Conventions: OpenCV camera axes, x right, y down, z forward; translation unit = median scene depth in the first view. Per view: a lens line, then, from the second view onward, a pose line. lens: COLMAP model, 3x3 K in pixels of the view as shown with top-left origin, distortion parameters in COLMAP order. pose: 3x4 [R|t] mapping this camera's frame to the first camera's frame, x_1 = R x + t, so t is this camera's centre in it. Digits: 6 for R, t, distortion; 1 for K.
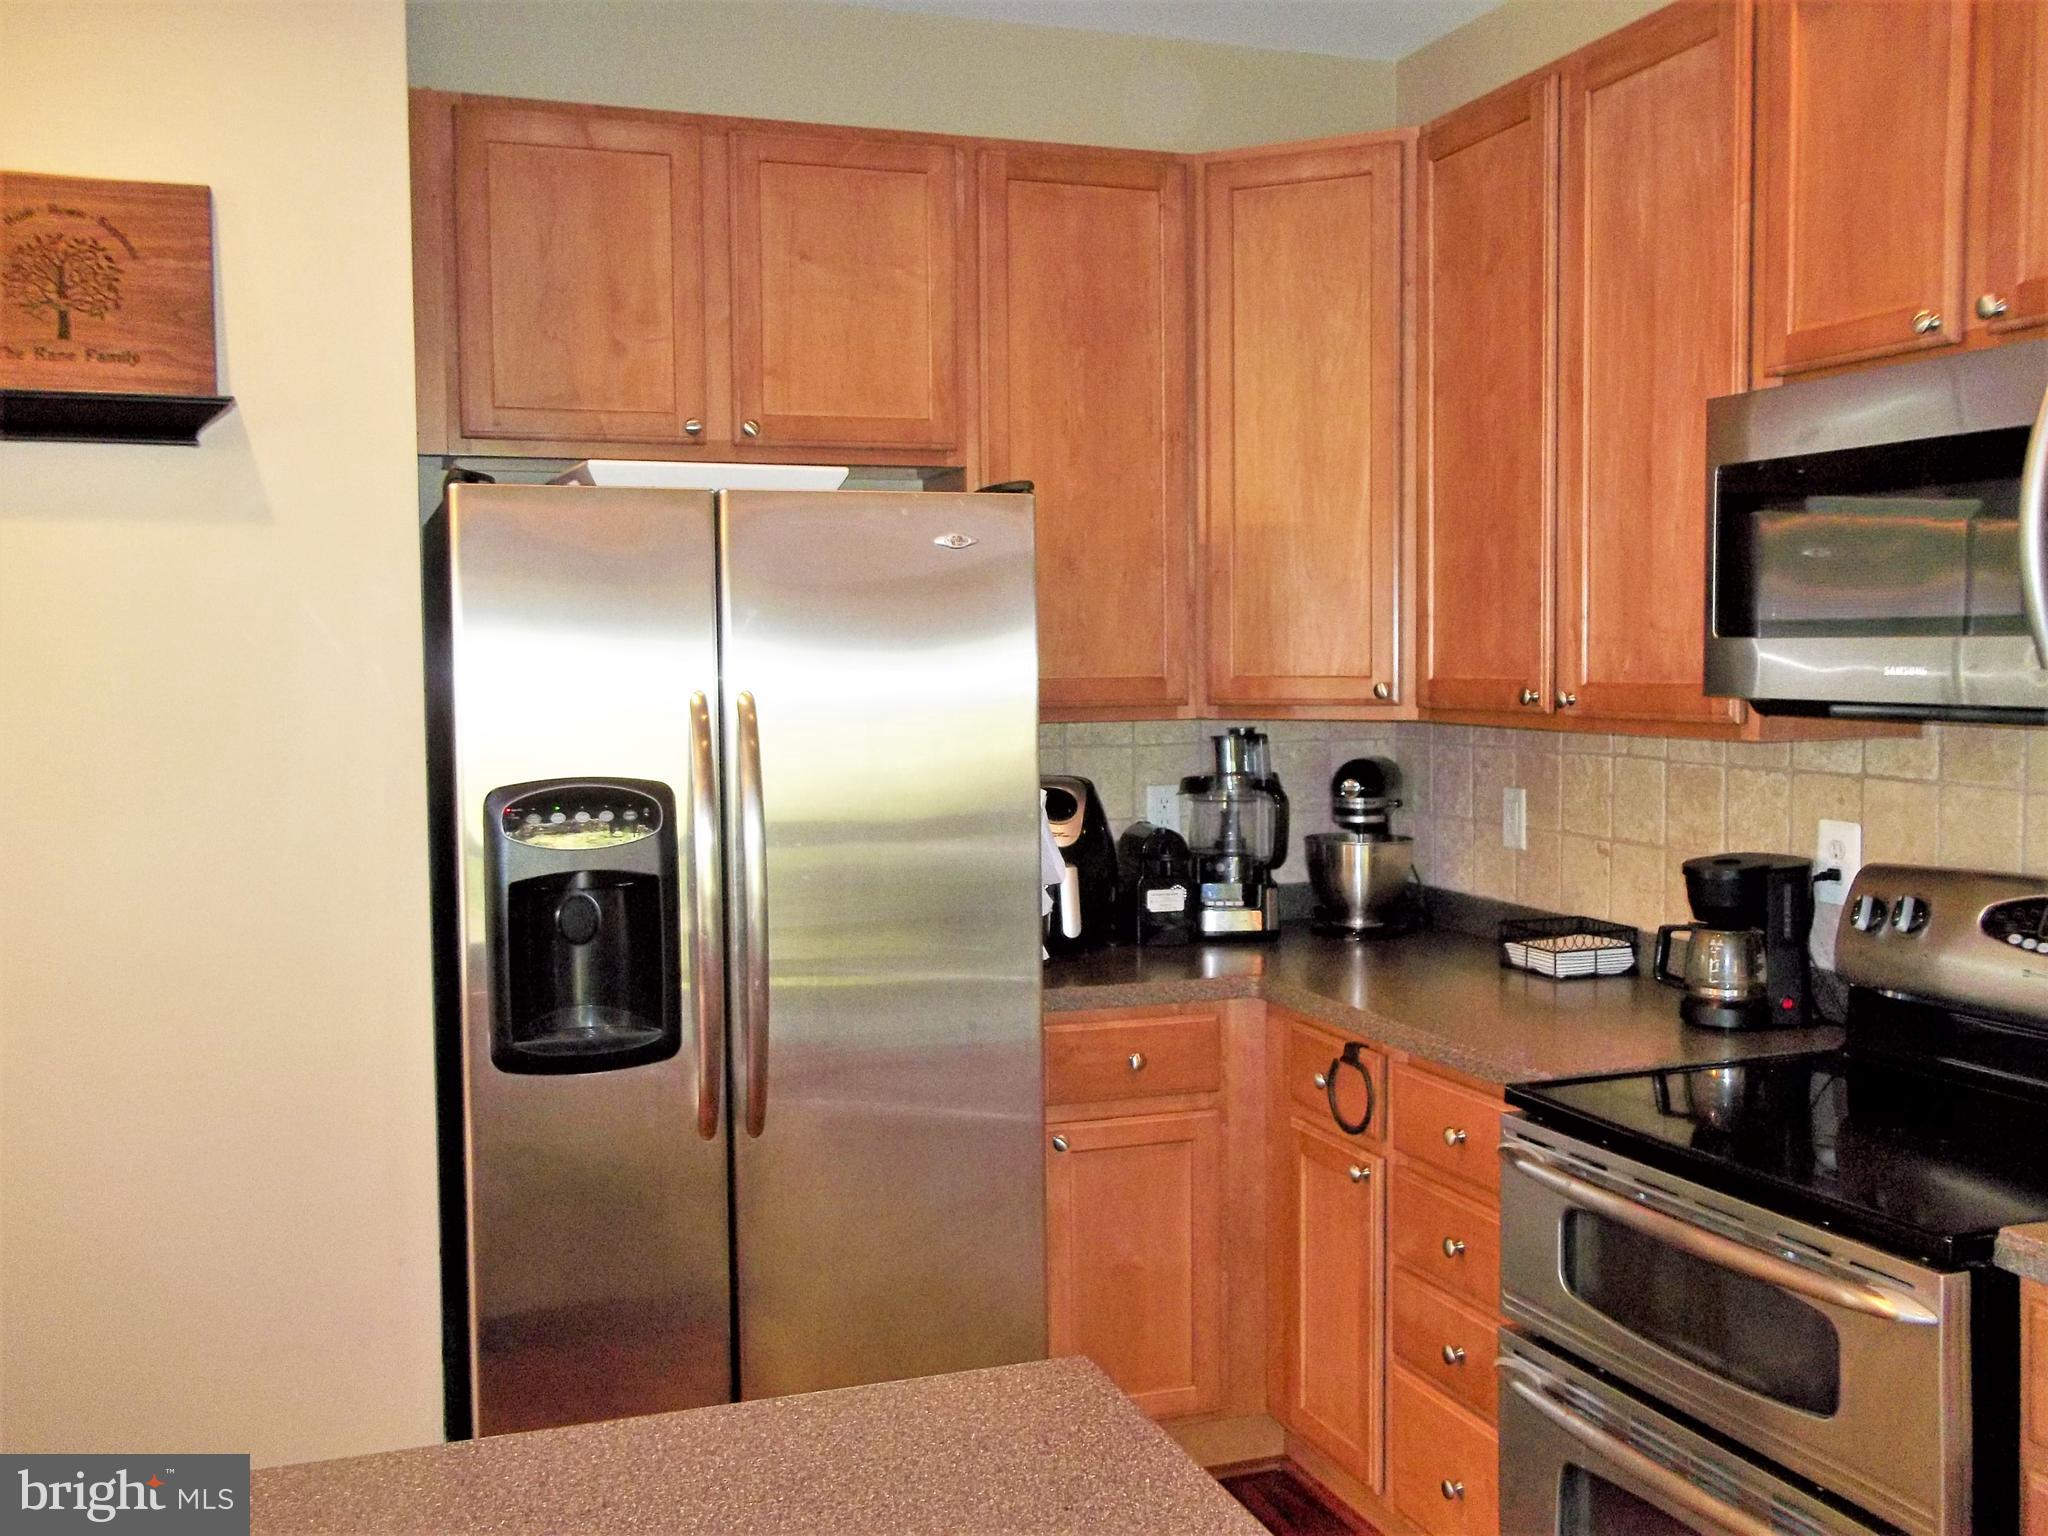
lens RADIAL K [[1897.5, 0, 944.1], [0, 1897.5, 739.7], [0, 0, 1]] dist [0.001116, 0.000823]
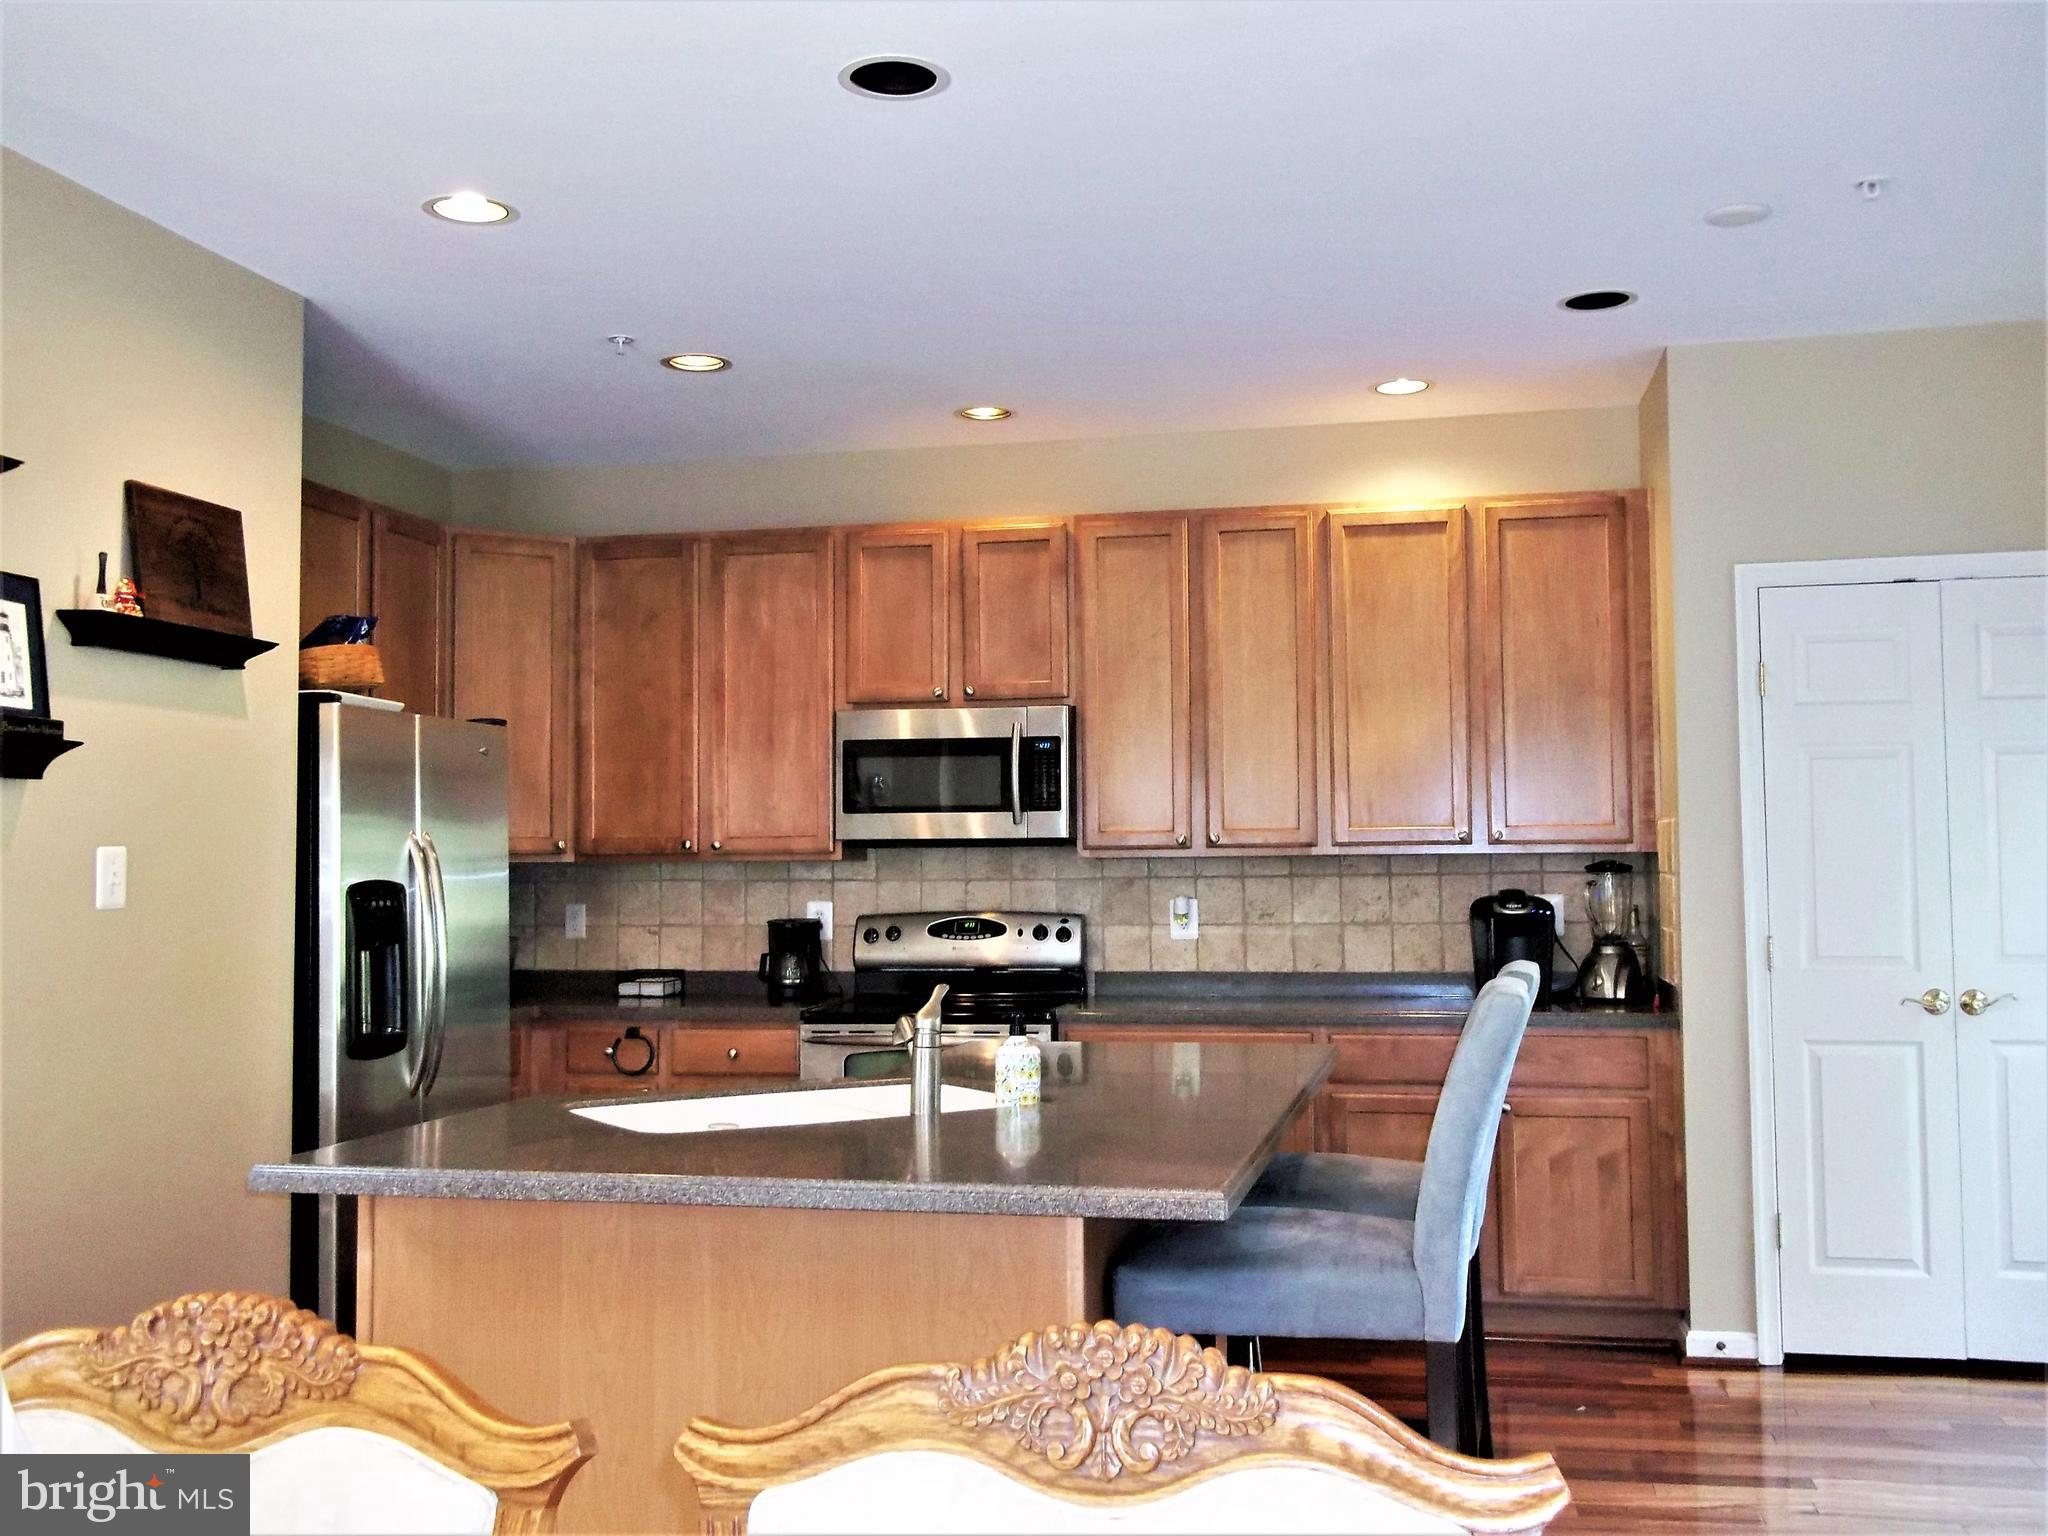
lens RADIAL K [[1978.2, 0, 1030.2], [0, 1978.2, 759.3], [0, 0, 1]] dist [0.010282, 0.019972]
pose [[0.511491, 0.050363, 0.857812, -1.358380], [0.038692, 0.995919, -0.081542, 0.074399], [-0.858417, 0.074899, 0.507455, -0.378703]]
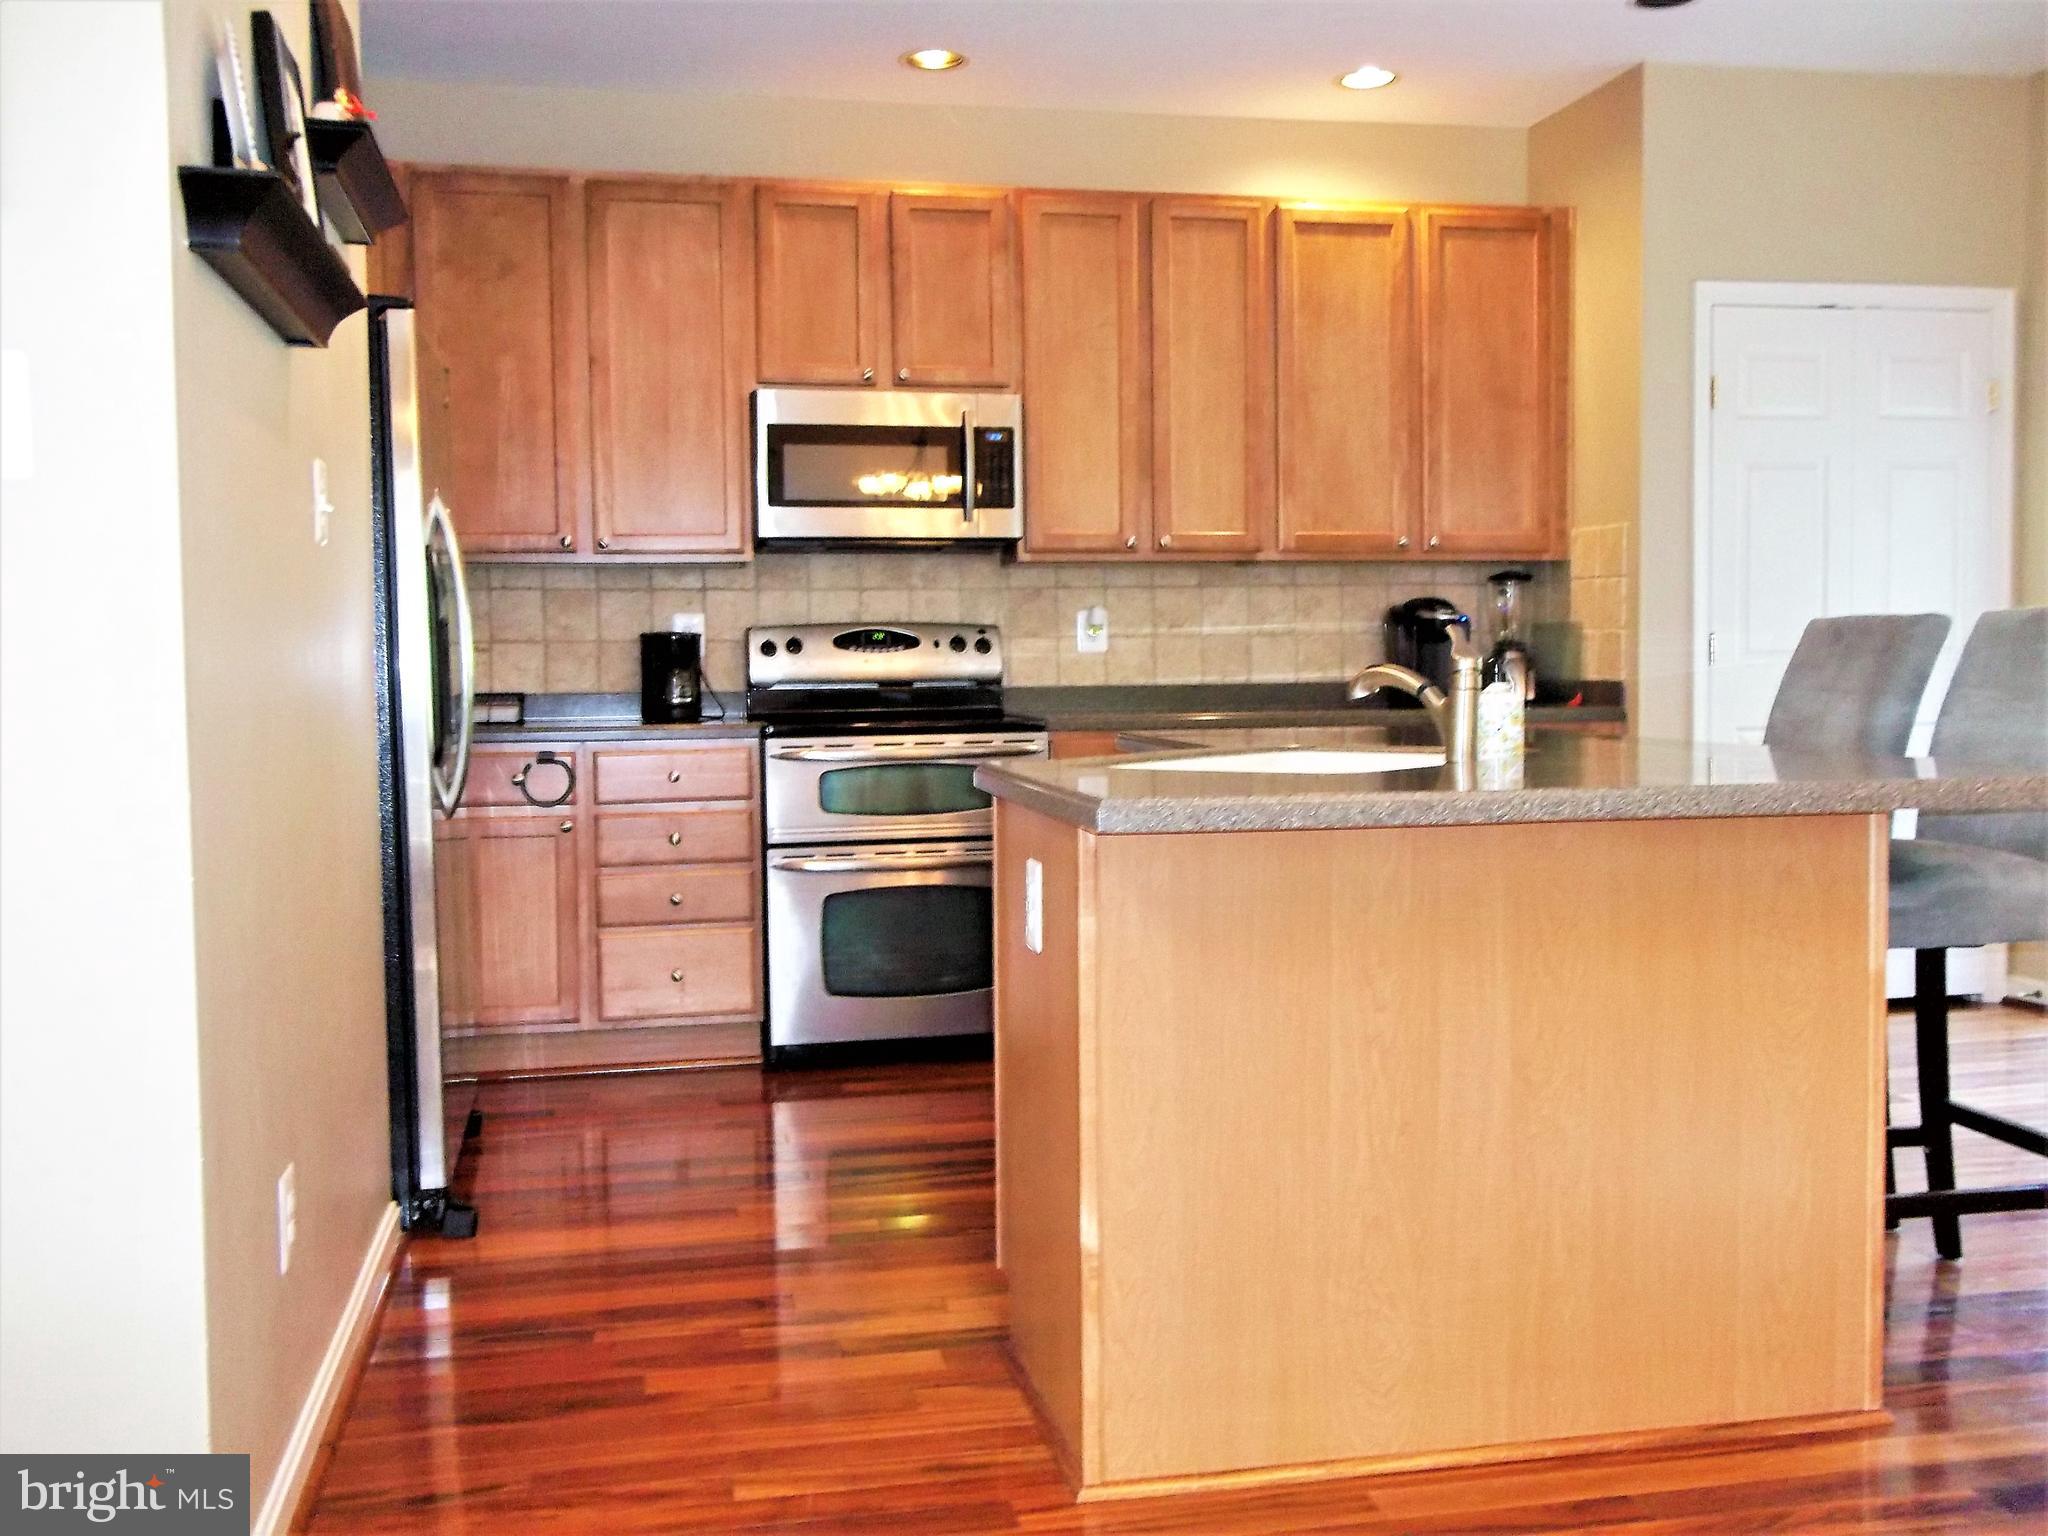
lens RADIAL K [[1978.2, 0, 1030.2], [0, 1978.2, 759.3], [0, 0, 1]] dist [0.010282, 0.019972]
pose [[0.121258, -0.042078, 0.991729, -1.480400], [0.049672, 0.998107, 0.036275, 0.134490], [-0.991377, 0.044863, 0.123118, 0.404999]]
